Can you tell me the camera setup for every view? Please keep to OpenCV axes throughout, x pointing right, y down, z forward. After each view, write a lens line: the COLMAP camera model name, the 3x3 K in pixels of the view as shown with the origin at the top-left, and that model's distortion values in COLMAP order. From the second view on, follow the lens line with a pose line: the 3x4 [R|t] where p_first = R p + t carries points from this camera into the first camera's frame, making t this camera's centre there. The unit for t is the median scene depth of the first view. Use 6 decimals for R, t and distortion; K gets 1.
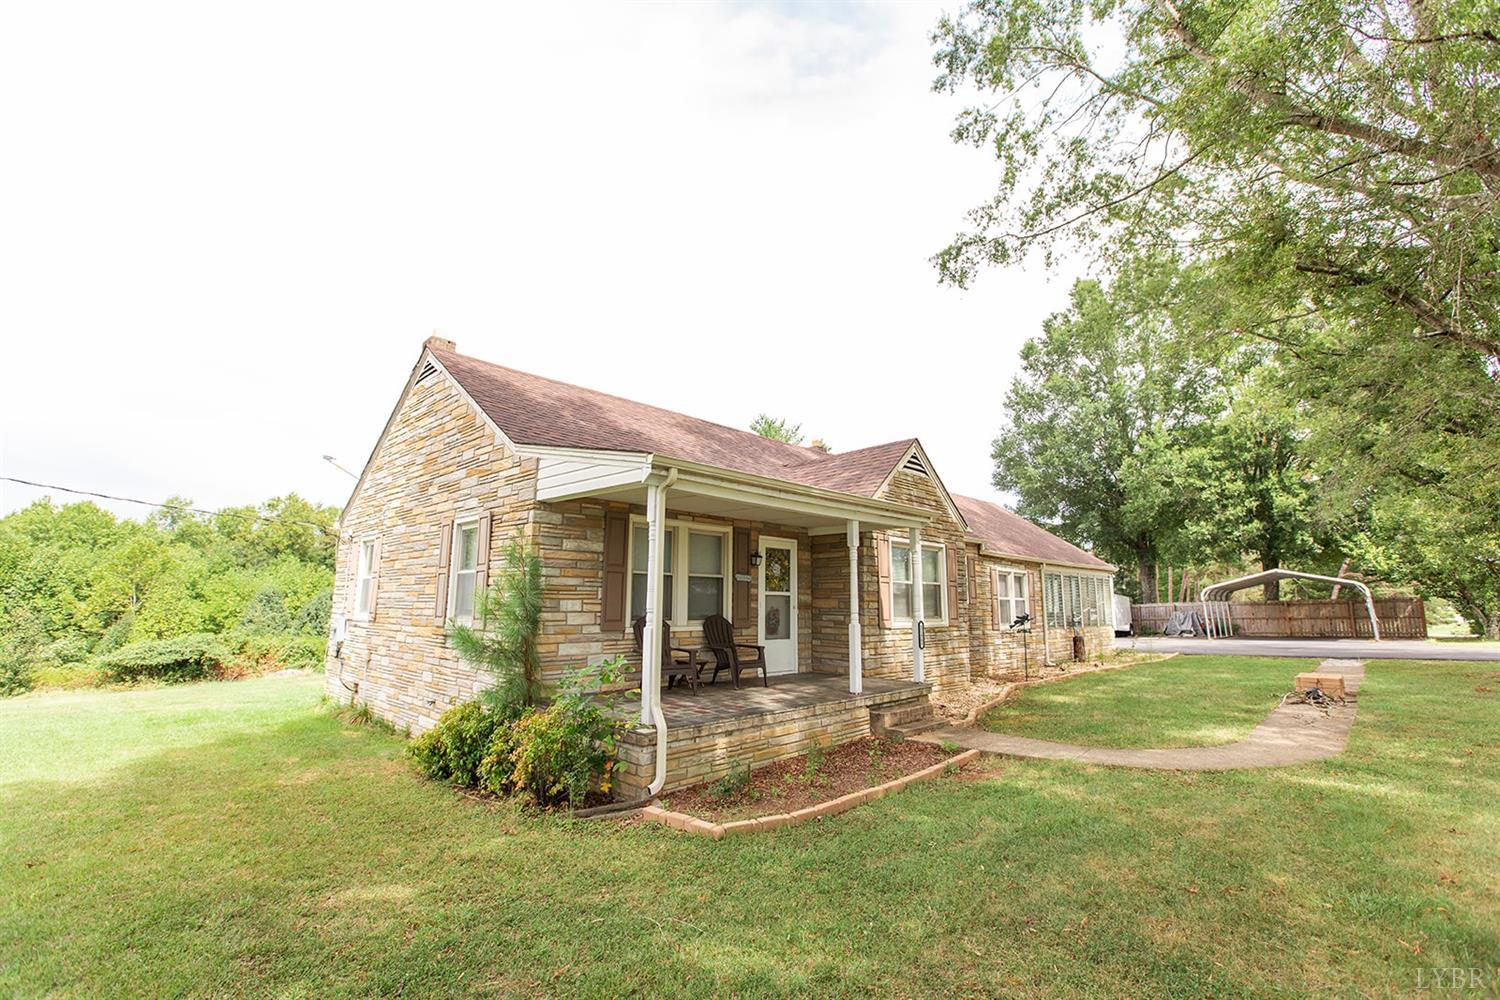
lens RADIAL K [[663.4, 0, 750.7], [0, 663.4, 503.9], [0, 0, 1]] dist [0.002501, -0.001792]
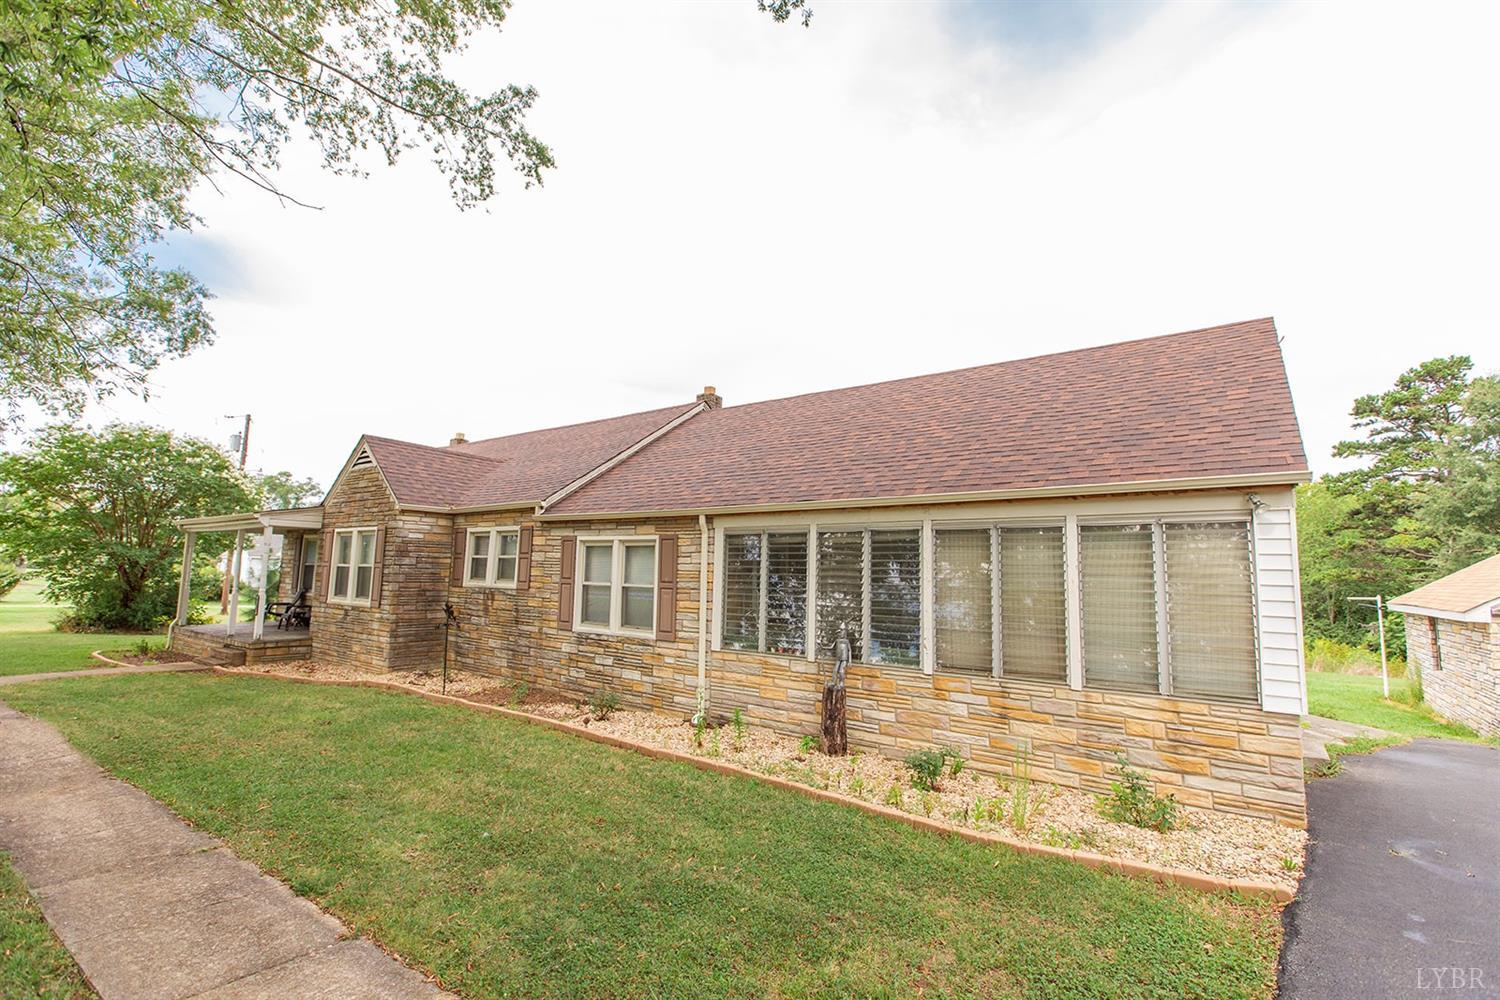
lens RADIAL K [[663.4, 0, 755.3], [0, 663.4, 504.6], [0, 0, 1]] dist [0.002501, -0.001792]
pose [[0.151375, -0.106030, -0.982773, 1.664102], [0.130868, 0.987628, -0.086396, 0.230621], [0.979775, -0.115536, 0.163378, 1.698356]]
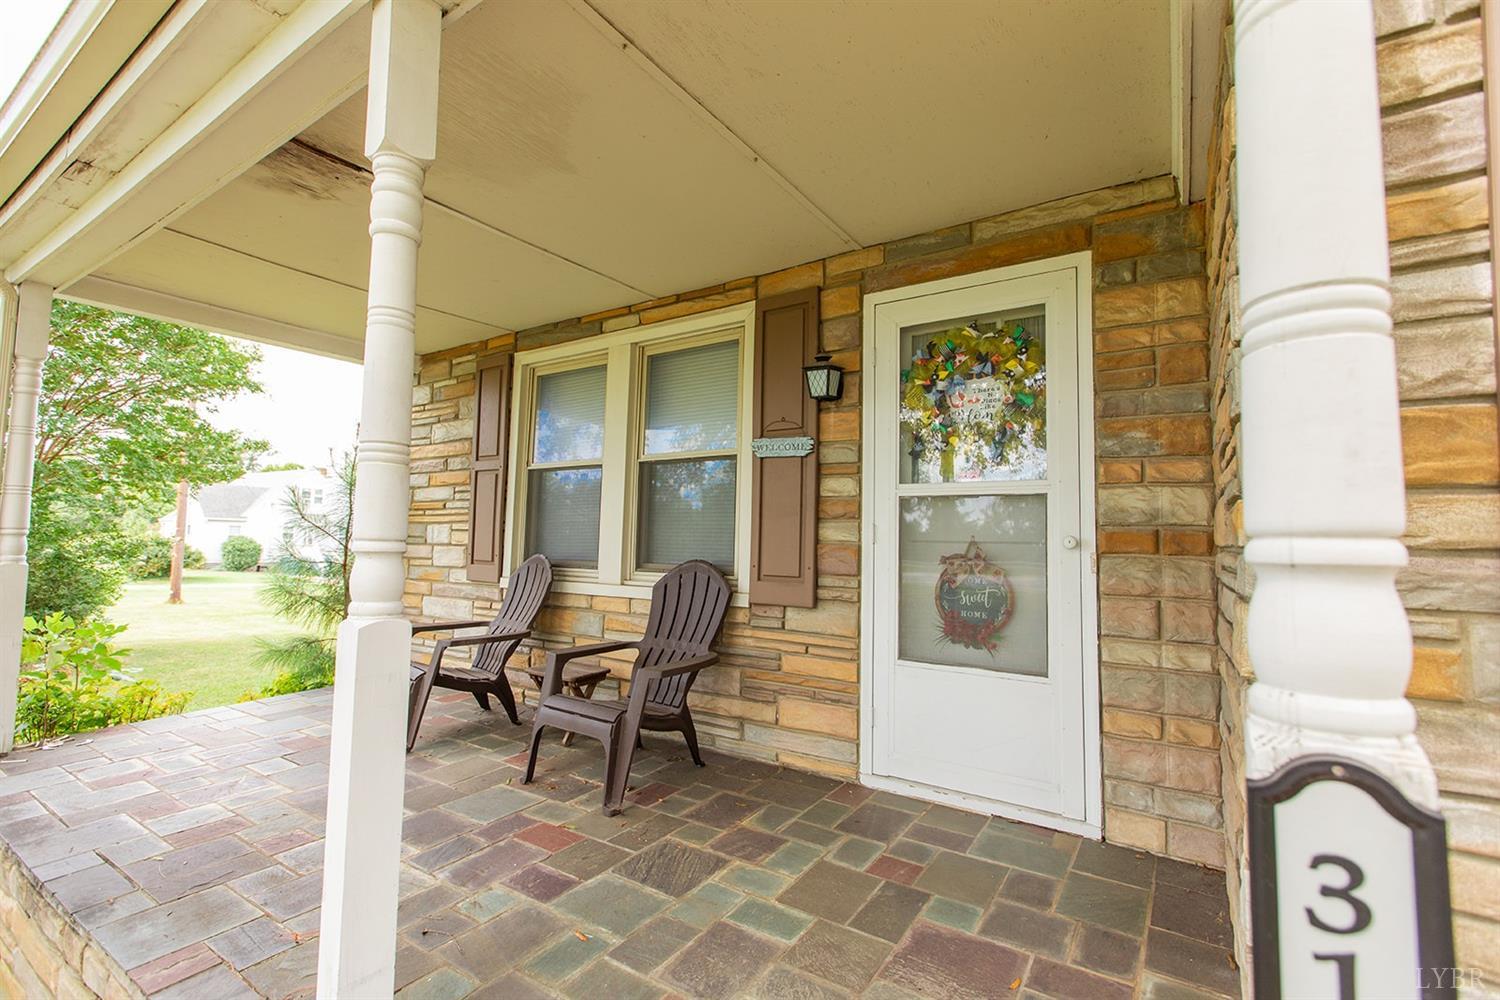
lens RADIAL K [[663.4, 0, 748.3], [0, 663.4, 498.4], [0, 0, 1]] dist [0.002501, -0.001792]
pose [[0.194617, -0.069455, -0.978417, 0.284057], [0.131689, 0.990309, -0.044105, 0.143467], [0.971999, -0.120263, 0.201877, 0.896256]]
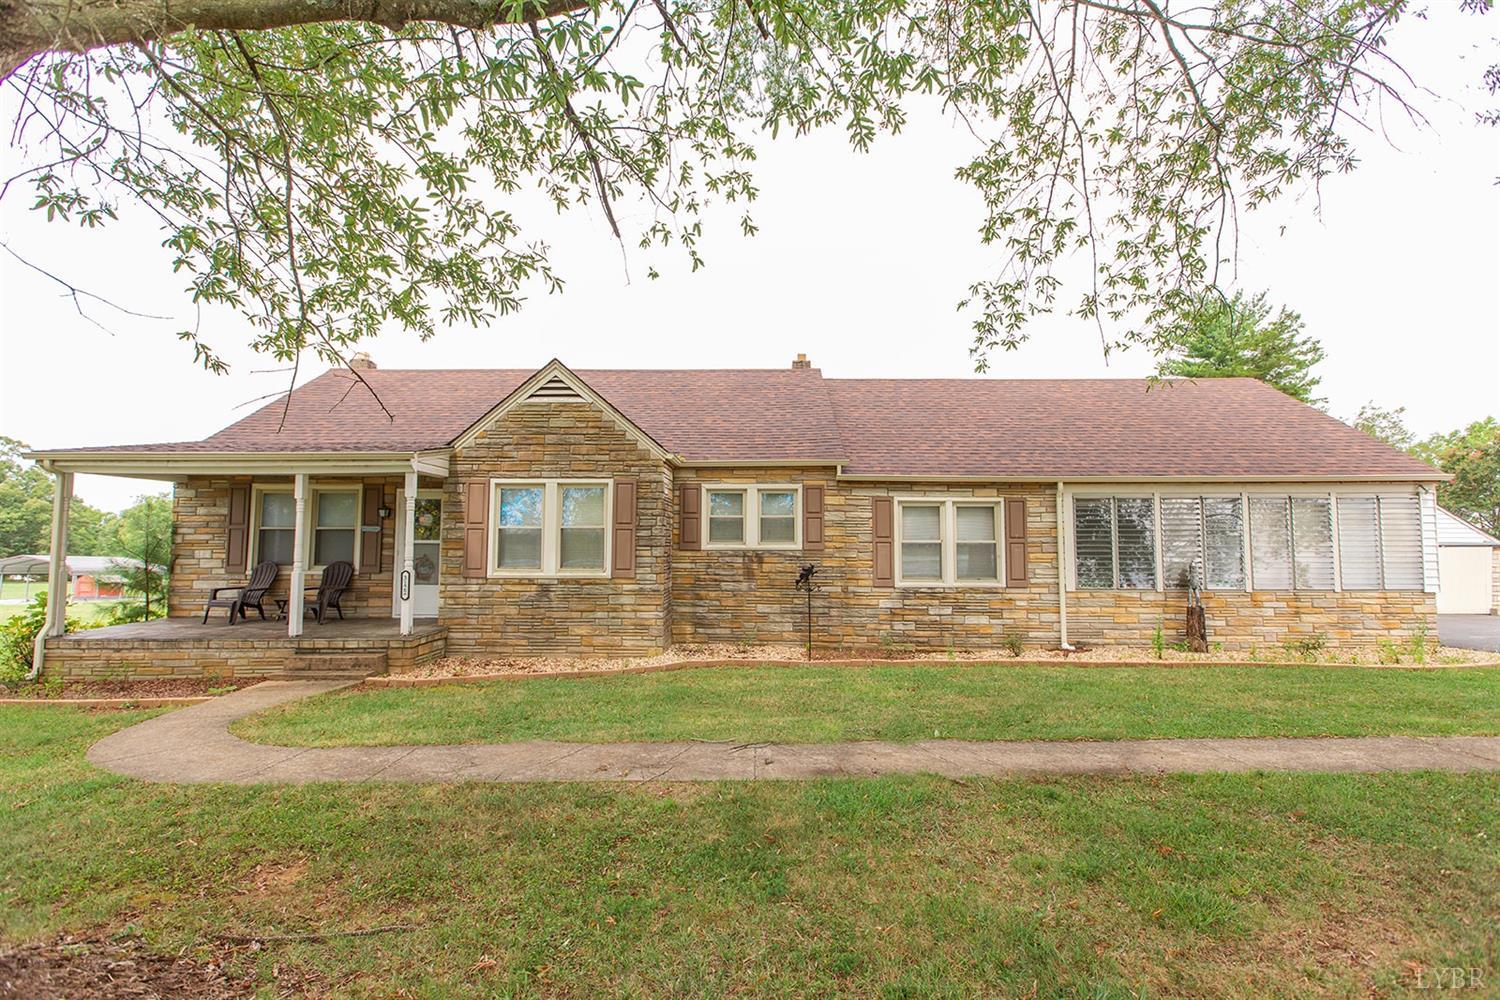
lens RADIAL K [[663.4, 0, 750.7], [0, 663.4, 501.8], [0, 0, 1]] dist [0.002501, -0.001792]
pose [[0.695169, -0.051297, -0.717014, 1.205683], [0.112471, 0.992928, 0.038008, 0.093629], [0.709993, -0.107065, 0.696022, 0.665479]]
